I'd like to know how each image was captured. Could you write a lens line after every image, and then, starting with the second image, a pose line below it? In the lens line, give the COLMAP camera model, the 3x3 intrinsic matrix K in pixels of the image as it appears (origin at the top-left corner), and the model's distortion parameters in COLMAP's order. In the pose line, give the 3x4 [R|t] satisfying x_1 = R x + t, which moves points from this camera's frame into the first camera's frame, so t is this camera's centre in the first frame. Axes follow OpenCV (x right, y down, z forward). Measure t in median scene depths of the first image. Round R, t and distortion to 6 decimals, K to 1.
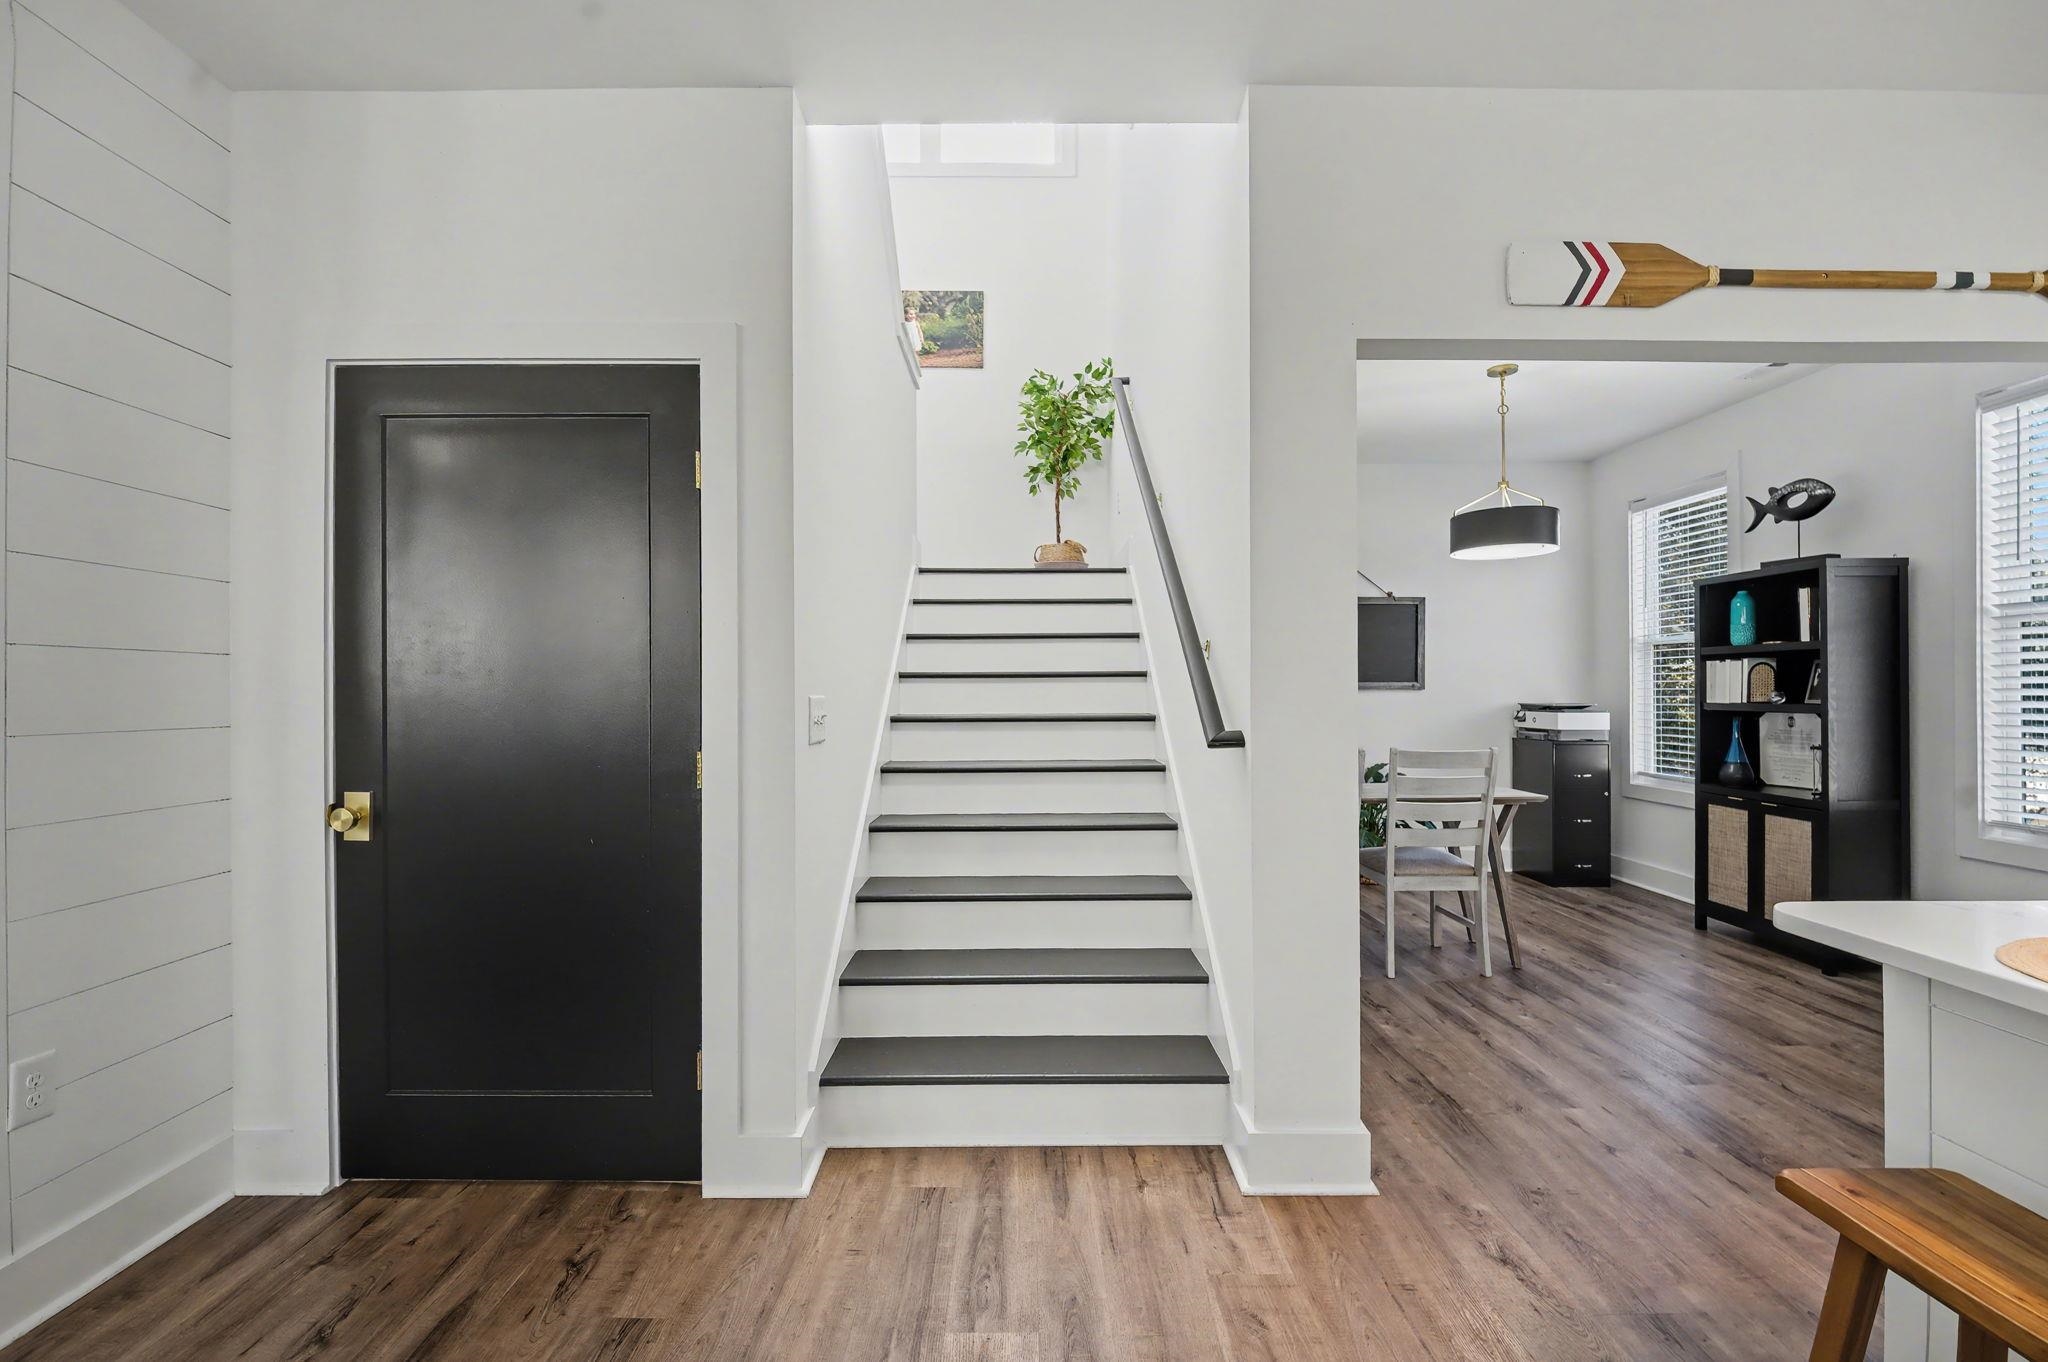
lens RADIAL K [[883.1, 0, 1026.8], [0, 883.1, 687.0], [0, 0, 1]] dist [-0.008240, -0.002825]
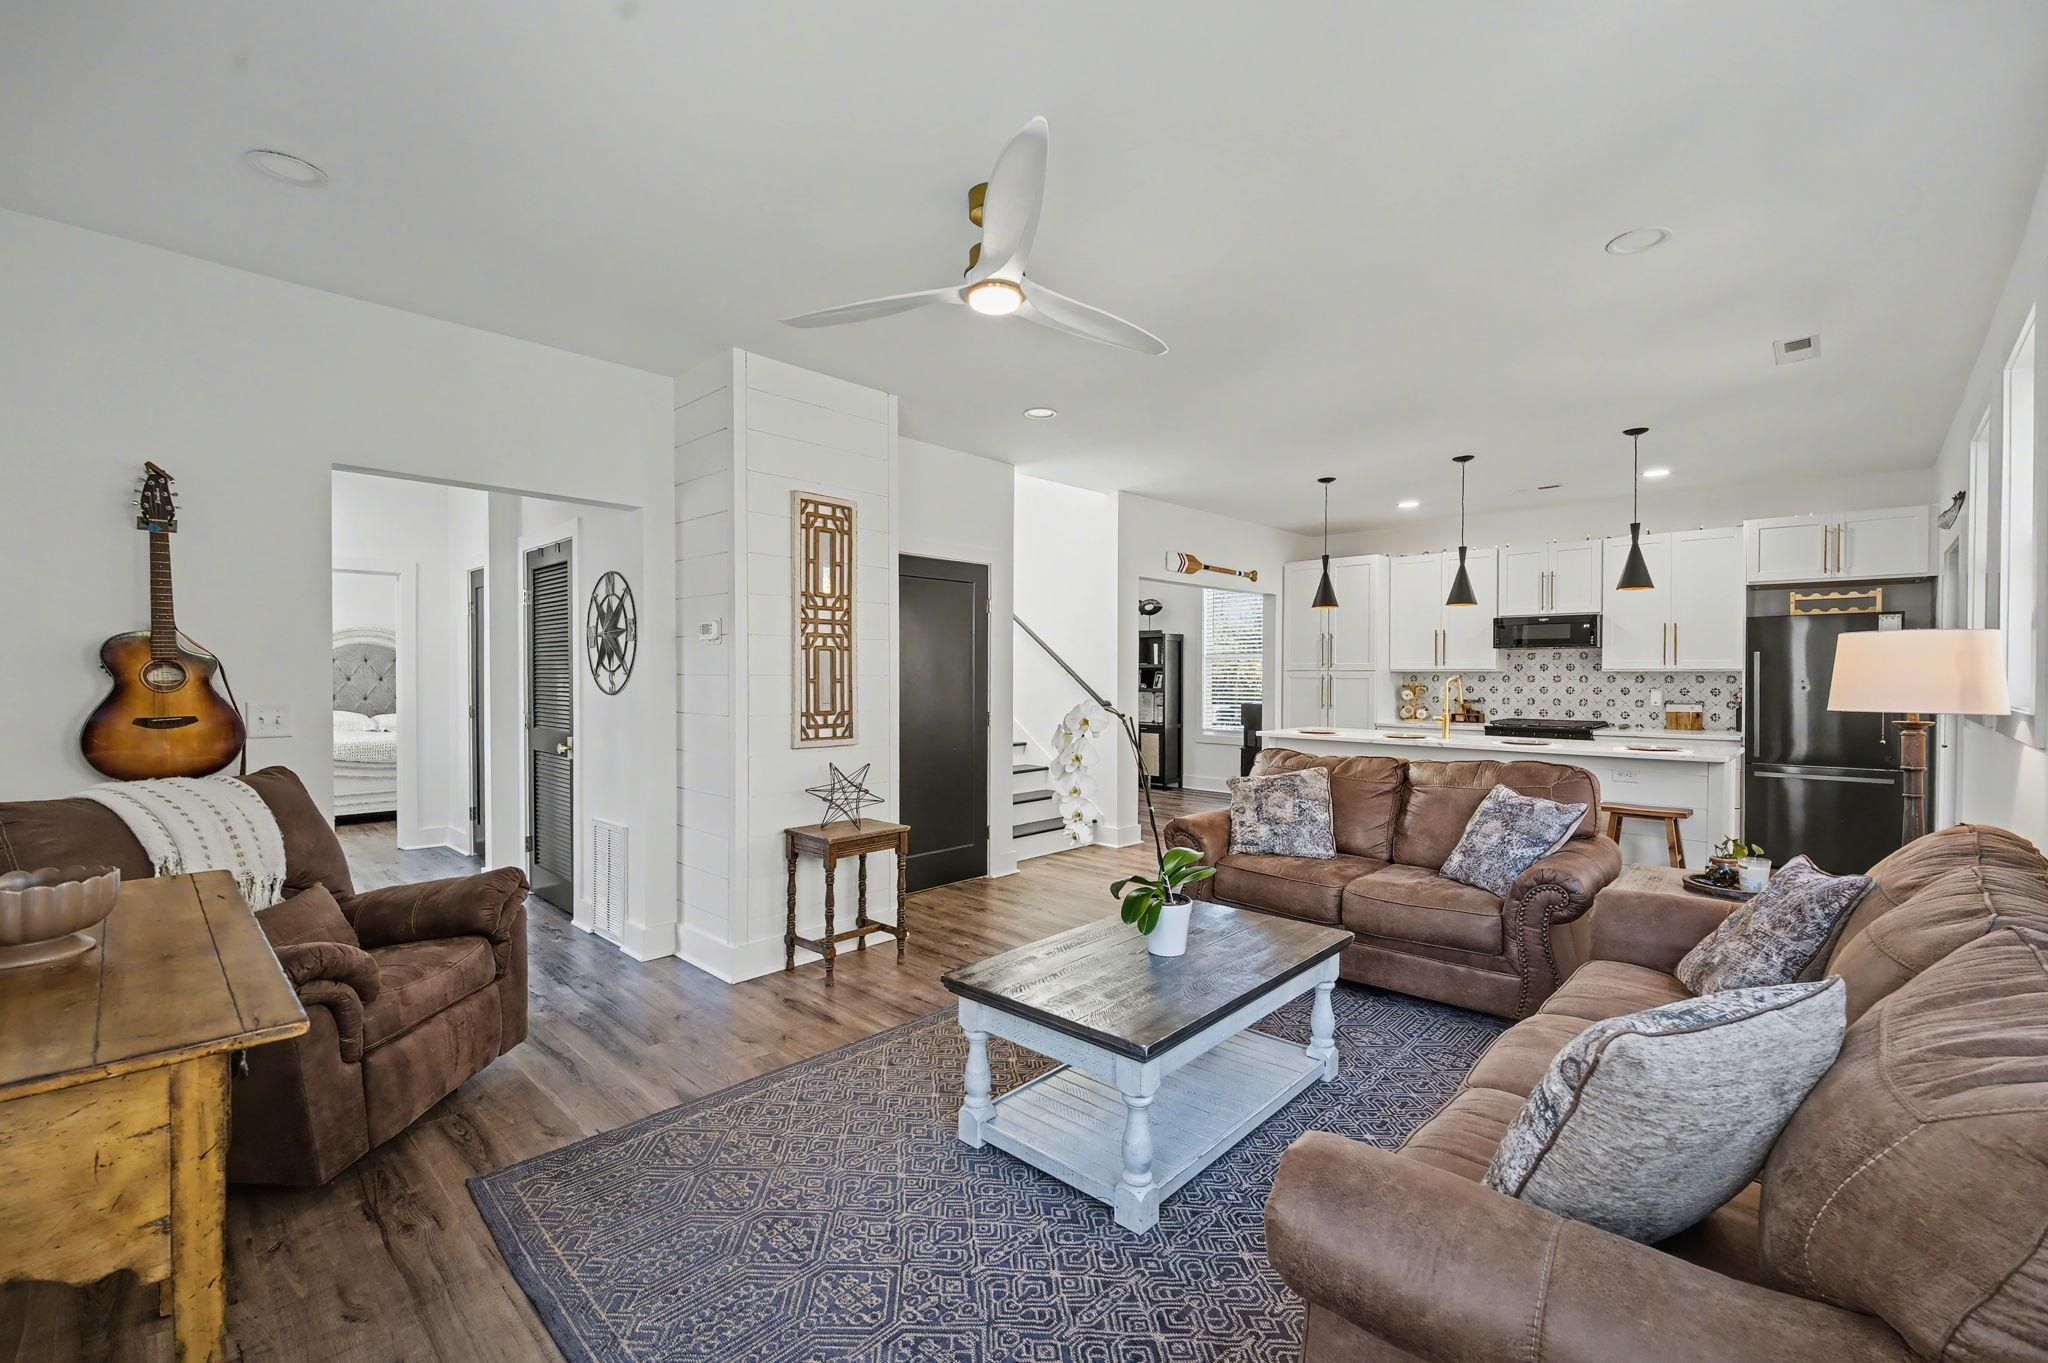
lens RADIAL K [[883.1, 0, 1010.5], [0, 883.1, 659.7], [0, 0, 1]] dist [-0.008240, -0.002825]
pose [[0.705465, 0.015671, 0.708572, -1.221532], [-0.006303, 0.999855, -0.015838, -0.021920], [-0.708717, 0.006707, 0.705461, -0.508375]]
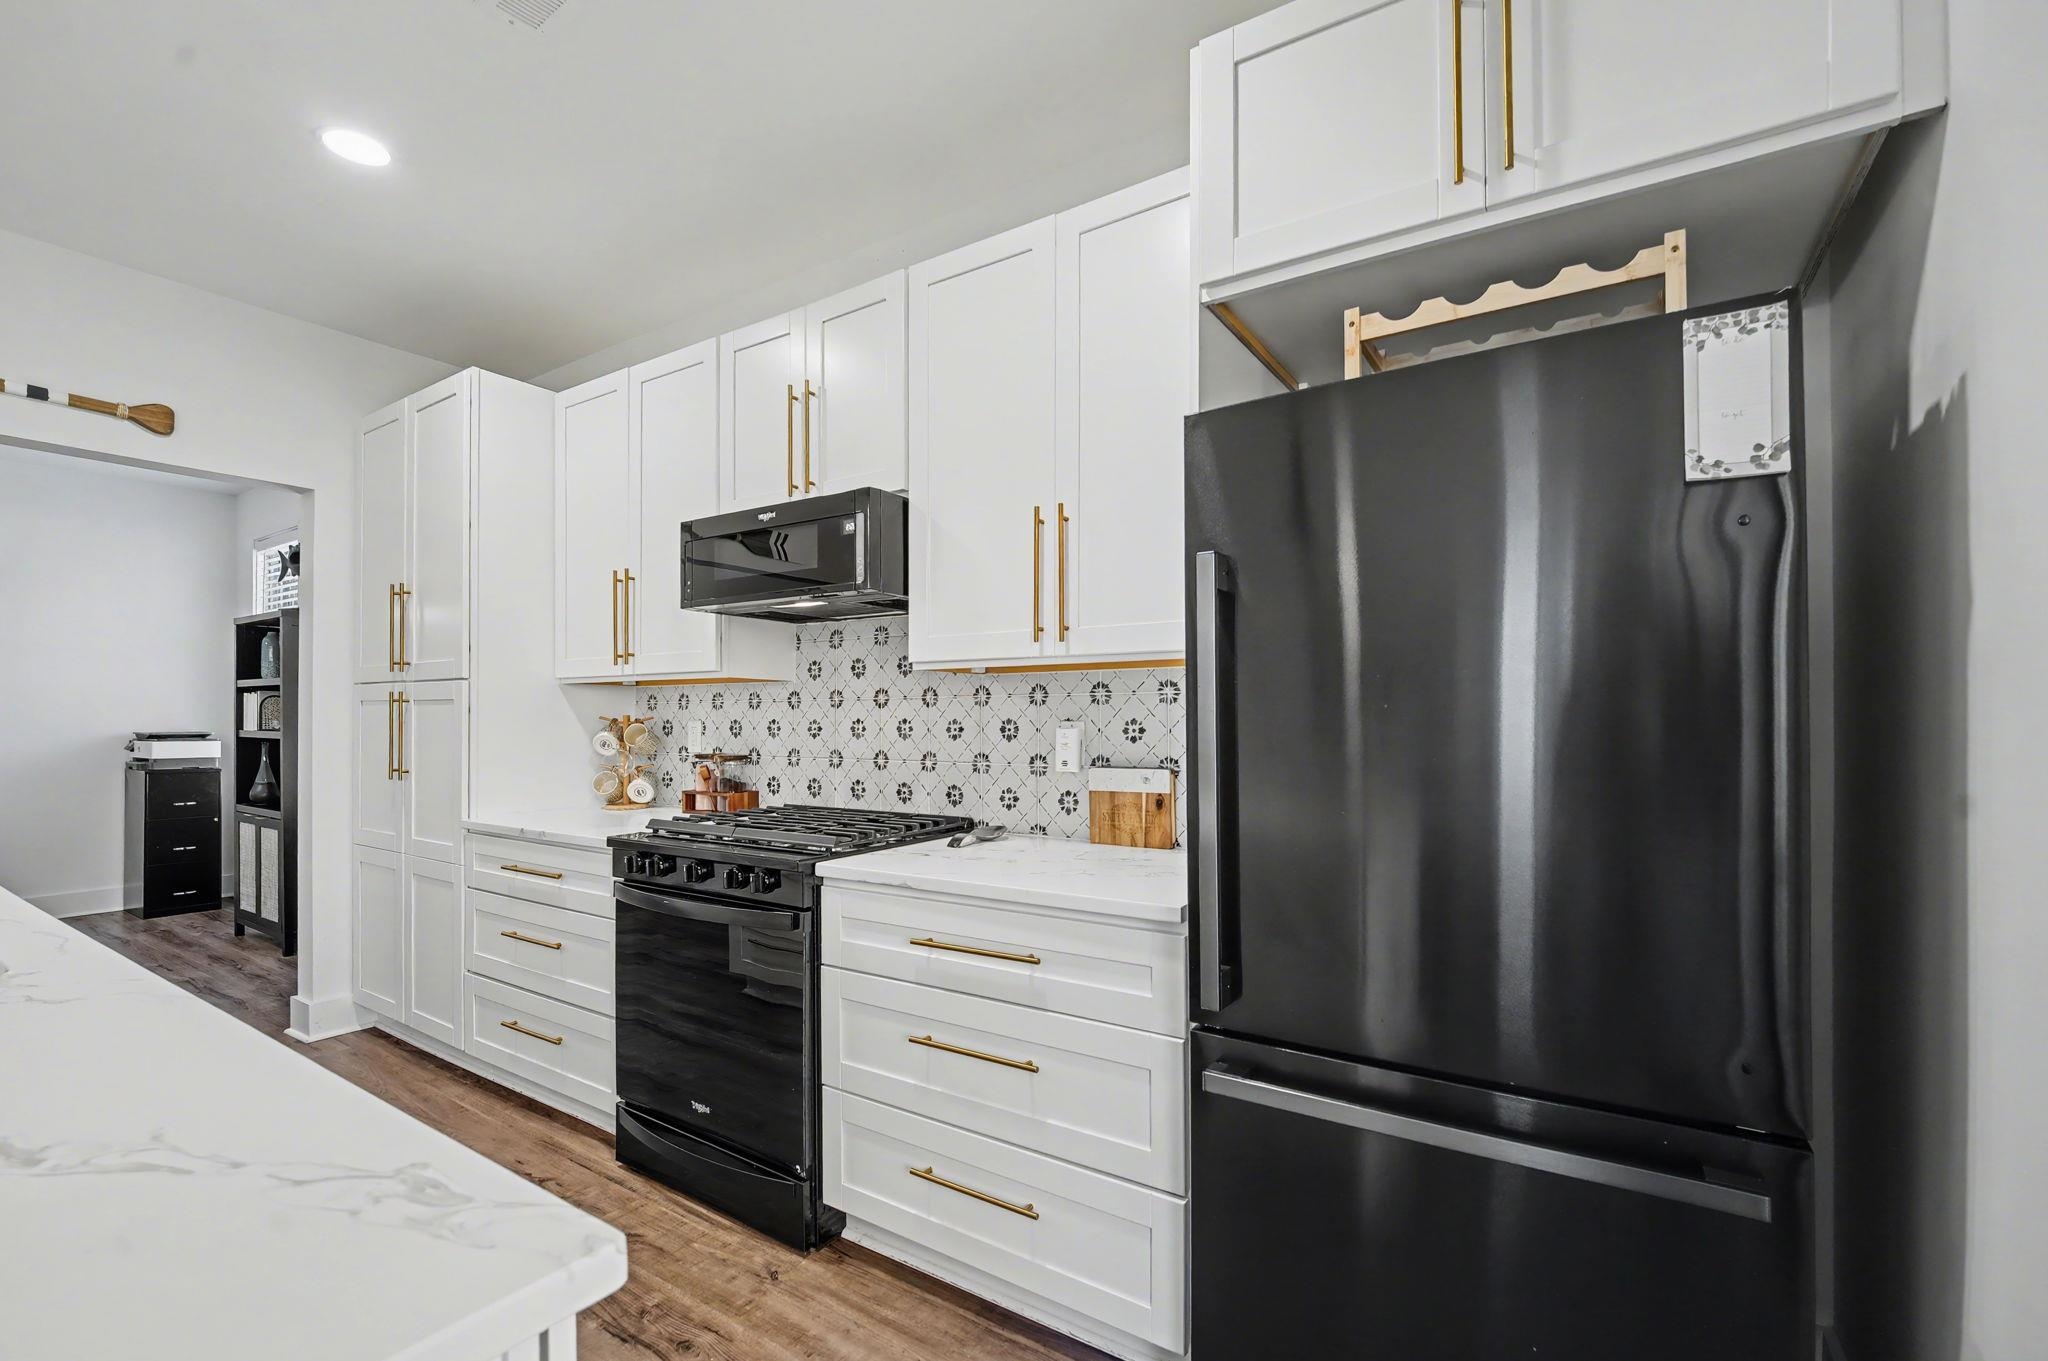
lens RADIAL K [[883.1, 0, 1031.0], [0, 883.1, 710.4], [0, 0, 1]] dist [-0.008240, -0.002825]
pose [[0.550731, 0.009575, 0.834628, 0.453066], [-0.004449, 0.999954, -0.008536, -0.002372], [-0.834671, 0.000988, 0.550748, -0.488391]]
